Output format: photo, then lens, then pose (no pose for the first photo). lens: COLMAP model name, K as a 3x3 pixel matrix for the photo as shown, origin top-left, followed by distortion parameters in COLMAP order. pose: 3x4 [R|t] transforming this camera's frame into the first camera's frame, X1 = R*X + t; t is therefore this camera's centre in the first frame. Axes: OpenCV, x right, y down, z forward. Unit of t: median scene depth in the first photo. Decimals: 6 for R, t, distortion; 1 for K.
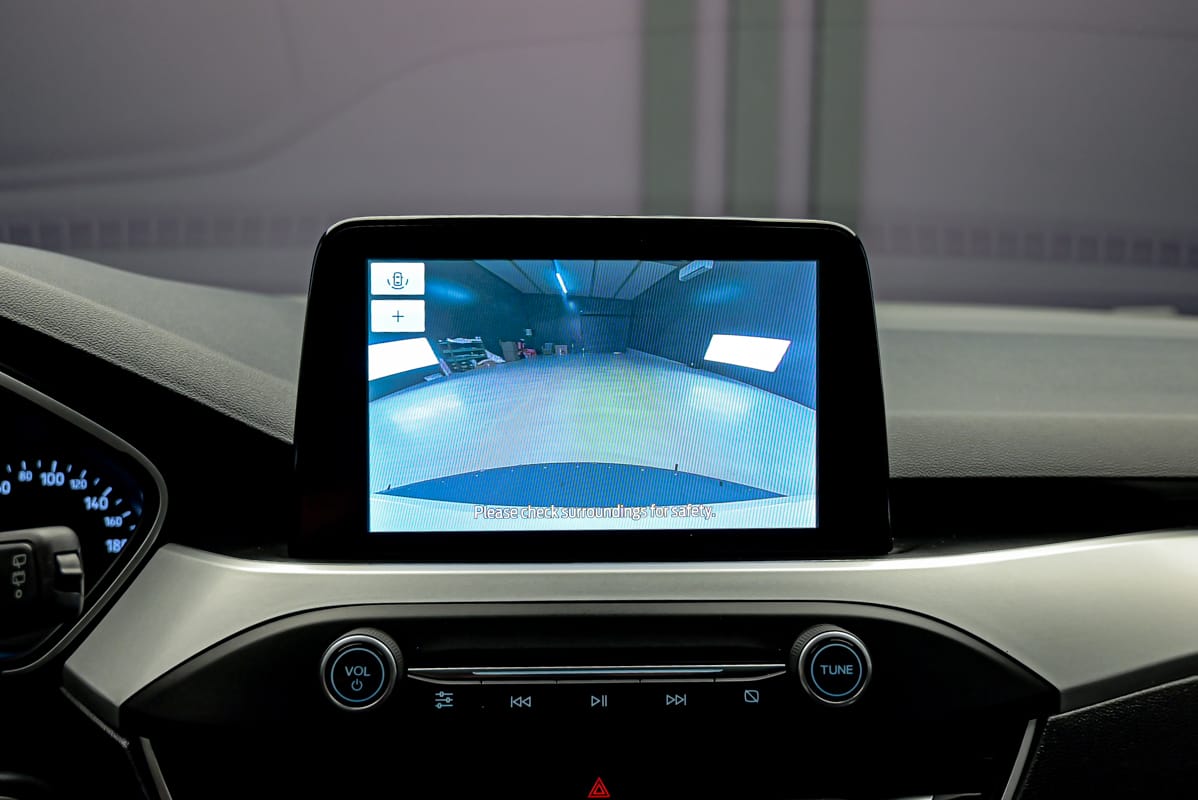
lens RADIAL K [[984.6, 0, 599.0], [0, 984.6, 400.0], [0, 0, 1]] dist [0.002652, 0.000558]
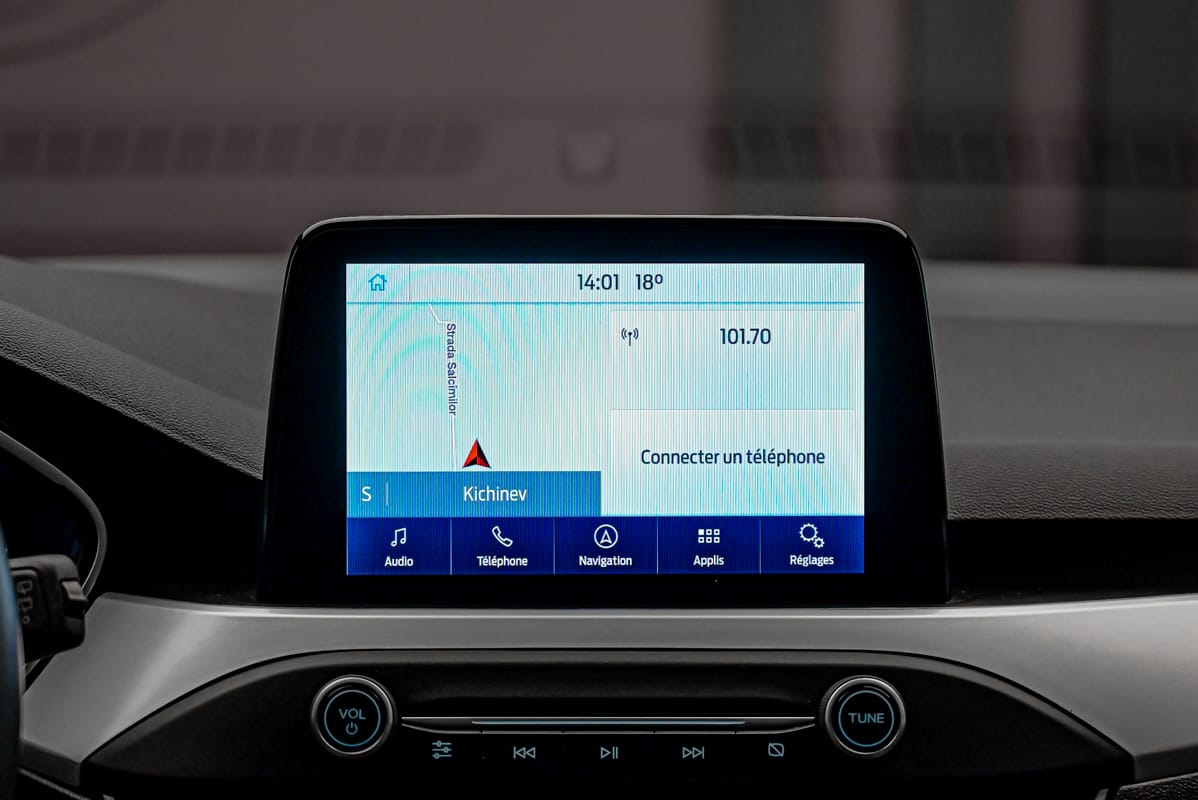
lens RADIAL K [[2403.8, 0, 599.0], [0, 2403.8, 400.0], [0, 0, 1]] dist [0.014051, -0.228336]
pose [[0.999916, 0.001674, -0.012821, 0.018078], [-0.001754, 0.999979, -0.006242, -0.009793], [0.012811, 0.006264, 0.999898, -1.207211]]
